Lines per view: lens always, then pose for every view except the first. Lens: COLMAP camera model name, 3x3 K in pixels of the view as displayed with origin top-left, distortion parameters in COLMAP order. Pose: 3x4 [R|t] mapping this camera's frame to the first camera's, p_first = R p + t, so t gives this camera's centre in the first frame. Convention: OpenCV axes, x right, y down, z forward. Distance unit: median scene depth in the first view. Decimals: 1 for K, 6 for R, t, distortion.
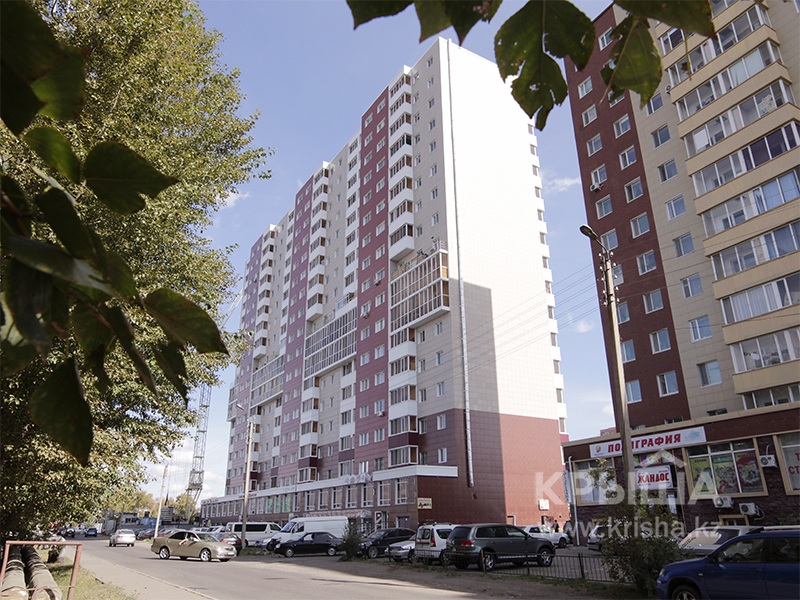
lens RADIAL K [[609.0, 0, 399.6], [0, 609.0, 298.7], [0, 0, 1]] dist [-0.005590, 0.052515]
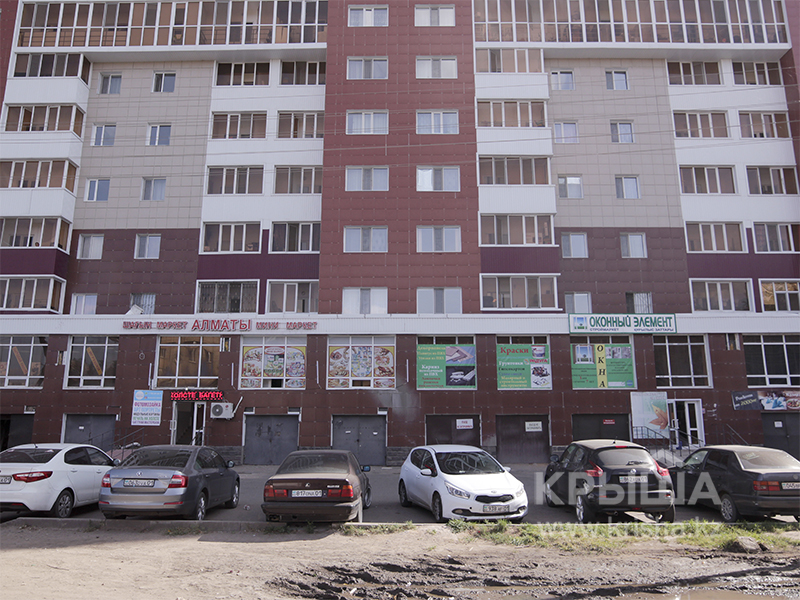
lens RADIAL K [[642.8, 0, 400.0], [0, 642.8, 300.0], [0, 0, 1]] dist [-0.038792, 0.060717]
pose [[0.504886, 0.179515, 0.844313, -0.340220], [-0.310148, 0.950543, -0.016637, 0.216219], [-0.805542, -0.253462, 0.535592, 0.565851]]
